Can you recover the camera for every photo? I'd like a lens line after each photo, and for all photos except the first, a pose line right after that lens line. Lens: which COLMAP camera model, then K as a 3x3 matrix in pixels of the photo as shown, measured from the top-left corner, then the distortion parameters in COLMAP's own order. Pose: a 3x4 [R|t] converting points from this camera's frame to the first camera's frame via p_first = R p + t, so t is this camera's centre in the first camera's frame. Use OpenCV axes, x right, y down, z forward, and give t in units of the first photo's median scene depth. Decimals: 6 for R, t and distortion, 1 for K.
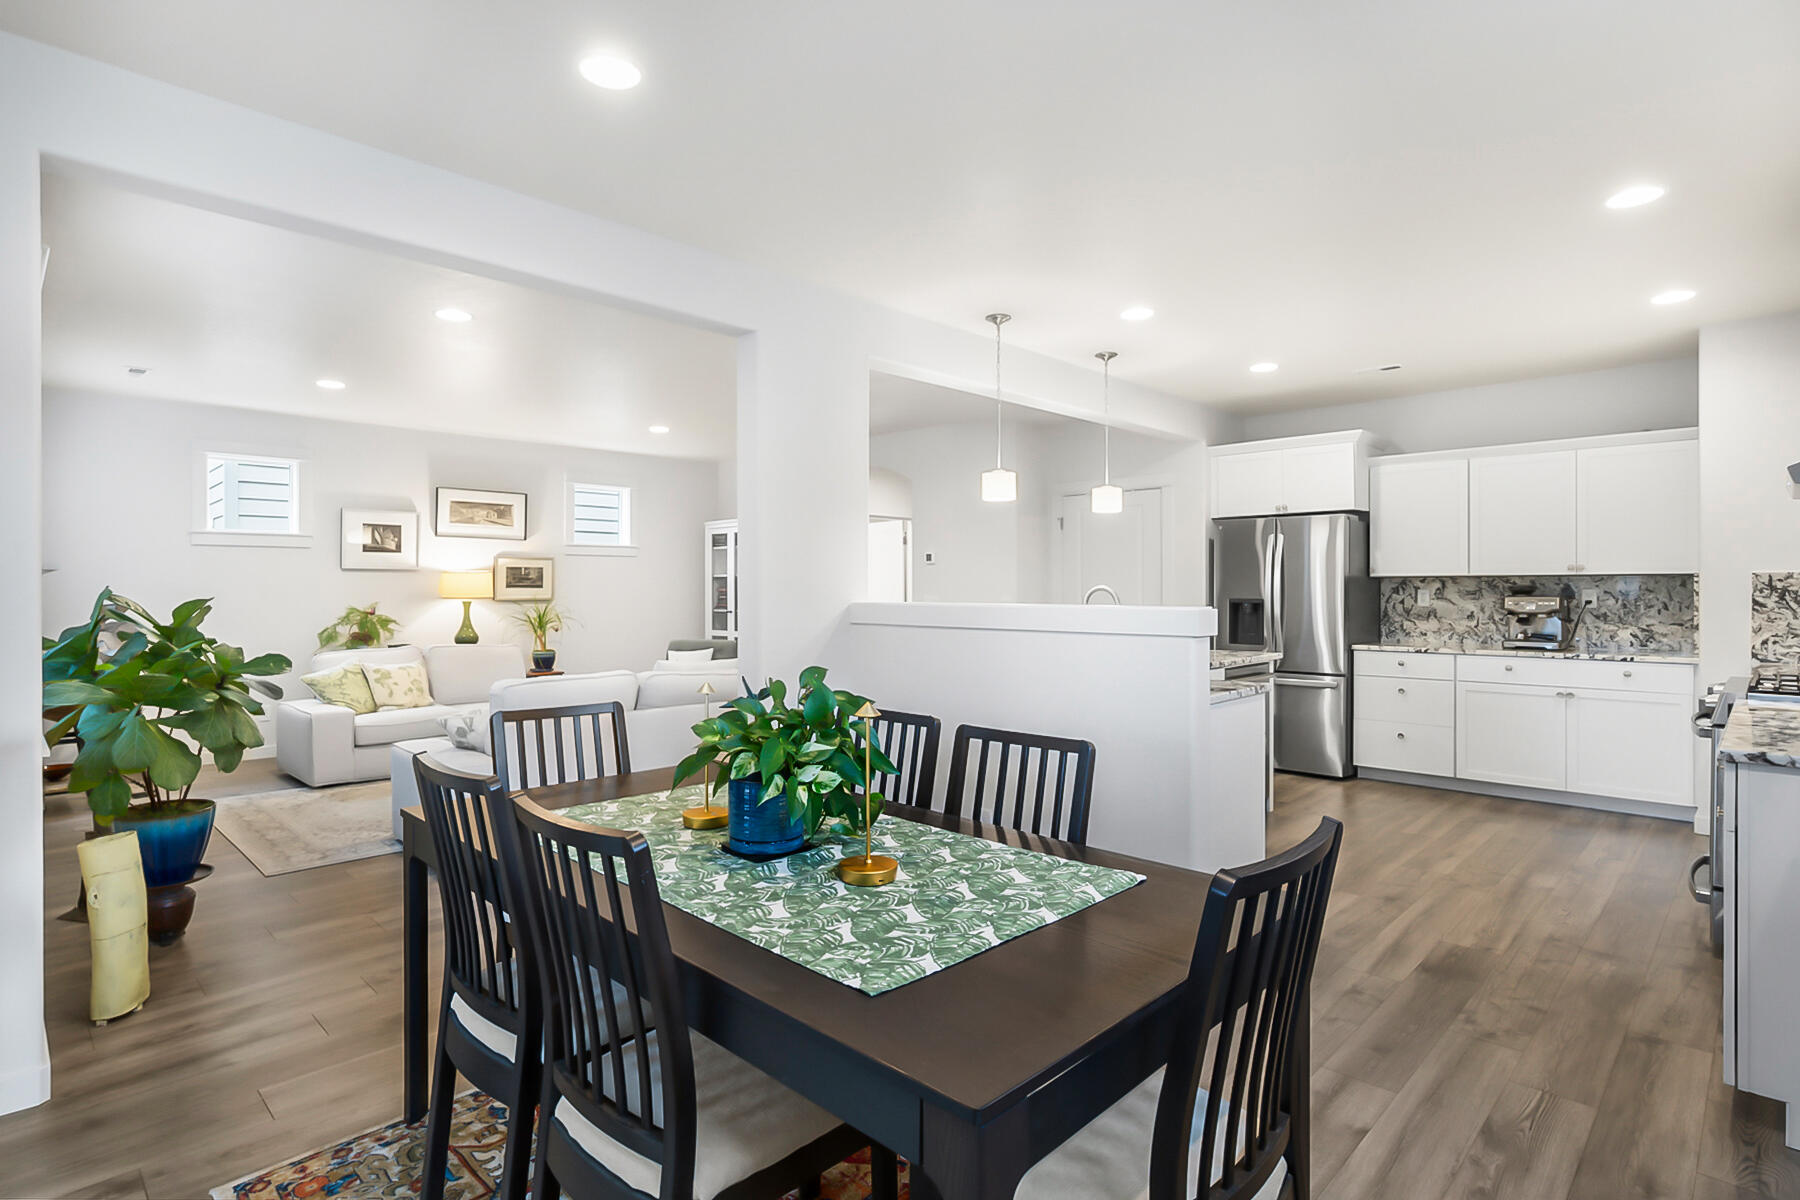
lens RADIAL K [[911.6, 0, 898.7], [0, 911.6, 589.5], [0, 0, 1]] dist [-0.022870, 0.011211]
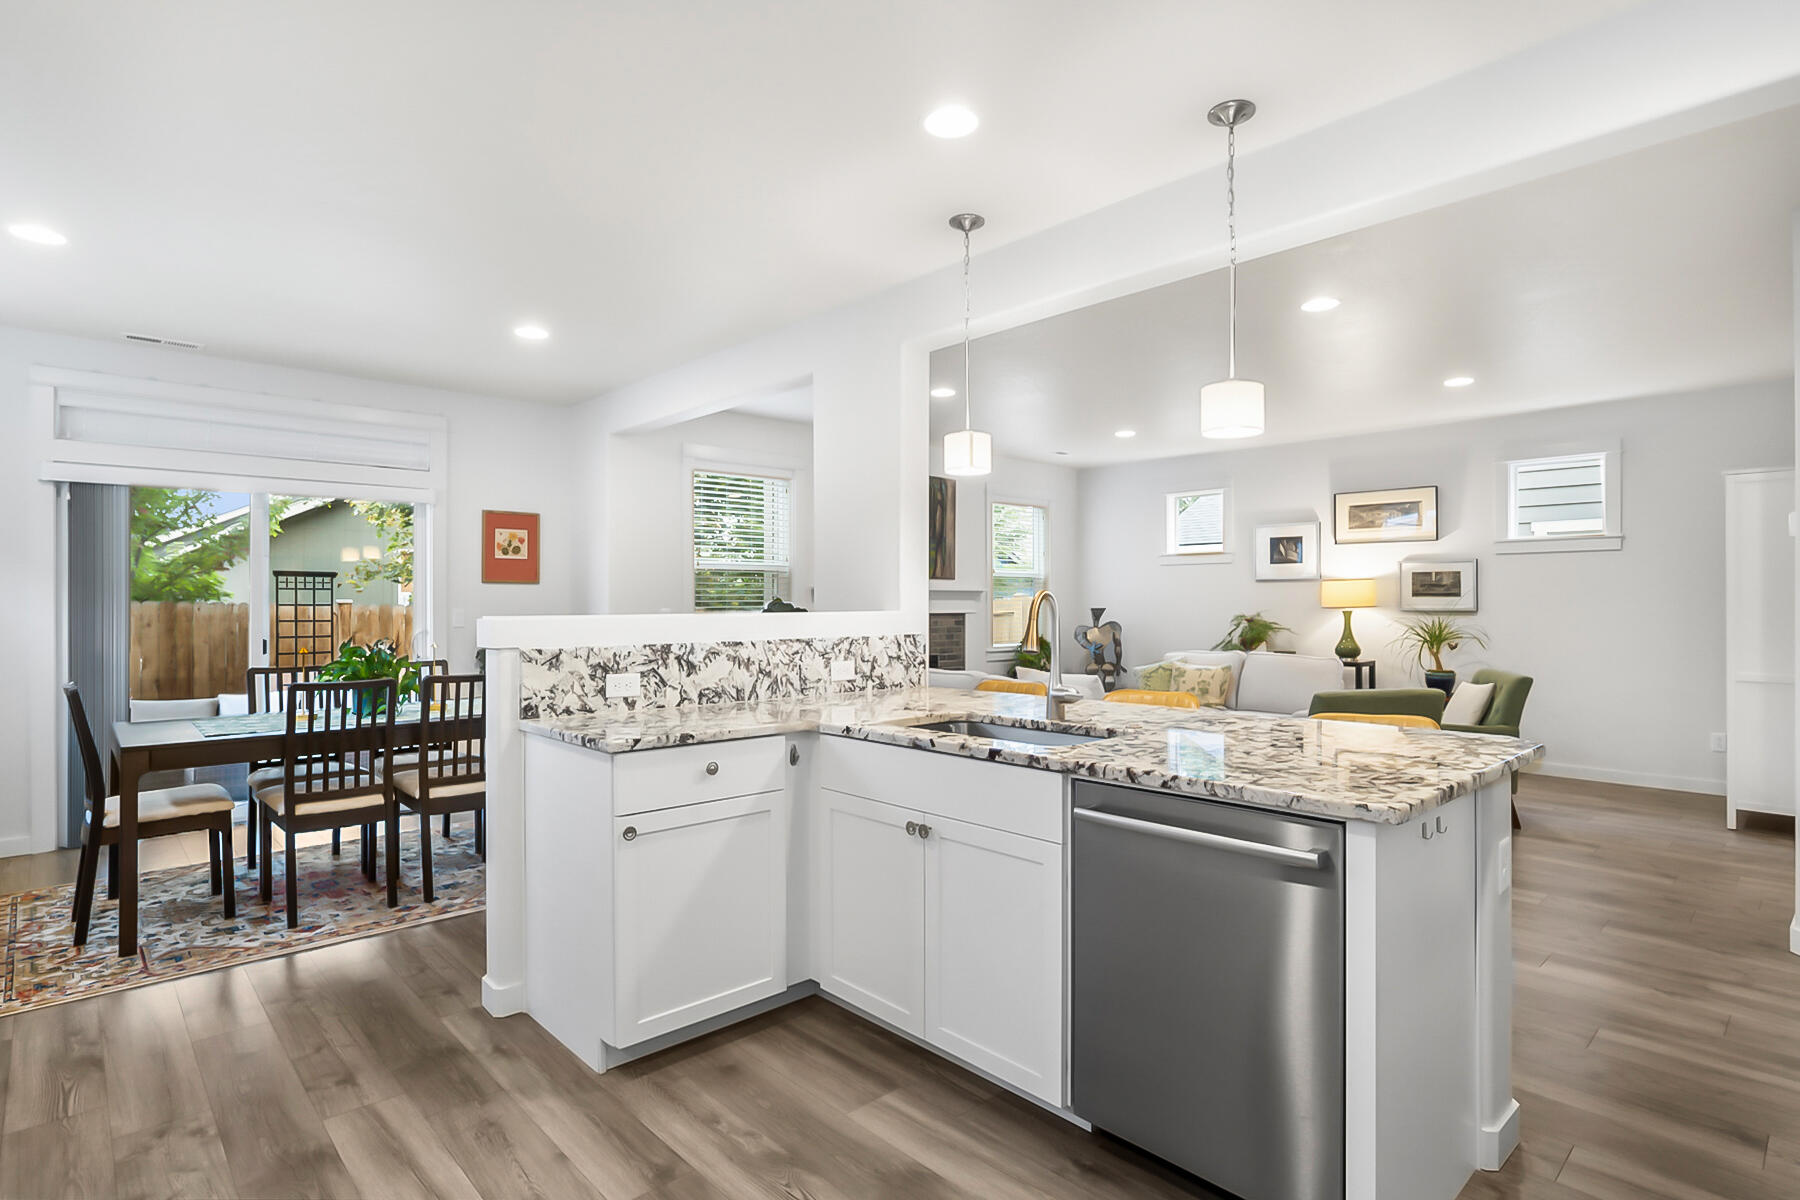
lens RADIAL K [[911.6, 0, 902.0], [0, 911.6, 601.8], [0, 0, 1]] dist [-0.022870, 0.011211]
pose [[-0.041341, 0.001123, -0.999144, 0.622084], [0.002319, 0.999997, 0.001028, 0.001730], [0.999142, -0.002274, -0.041344, 0.732858]]
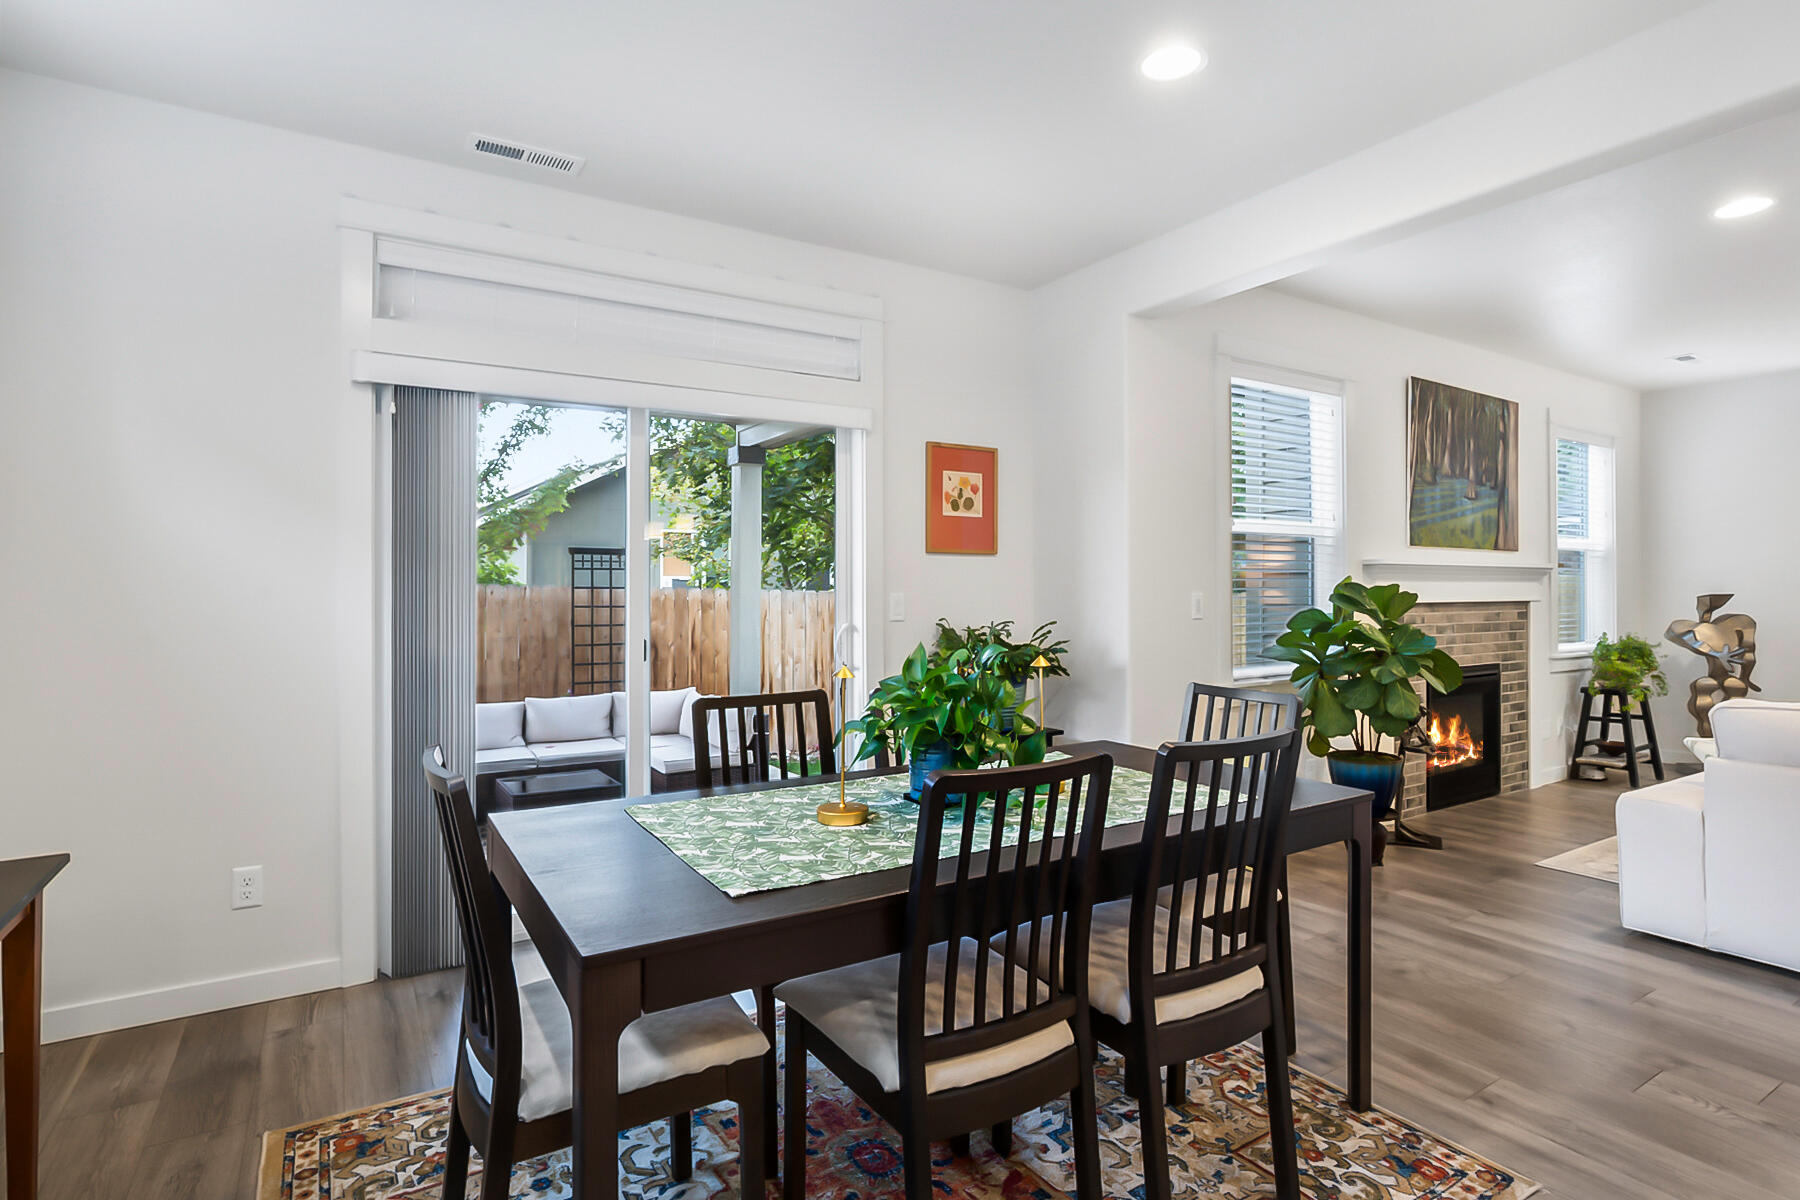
lens RADIAL K [[911.6, 0, 901.8], [0, 911.6, 586.1], [0, 0, 1]] dist [-0.022870, 0.011211]
pose [[-0.237583, -0.000791, -0.971367, 0.288118], [0.001409, 0.999998, -0.001159, 0.005524], [0.971366, -0.001644, -0.237581, 0.370511]]
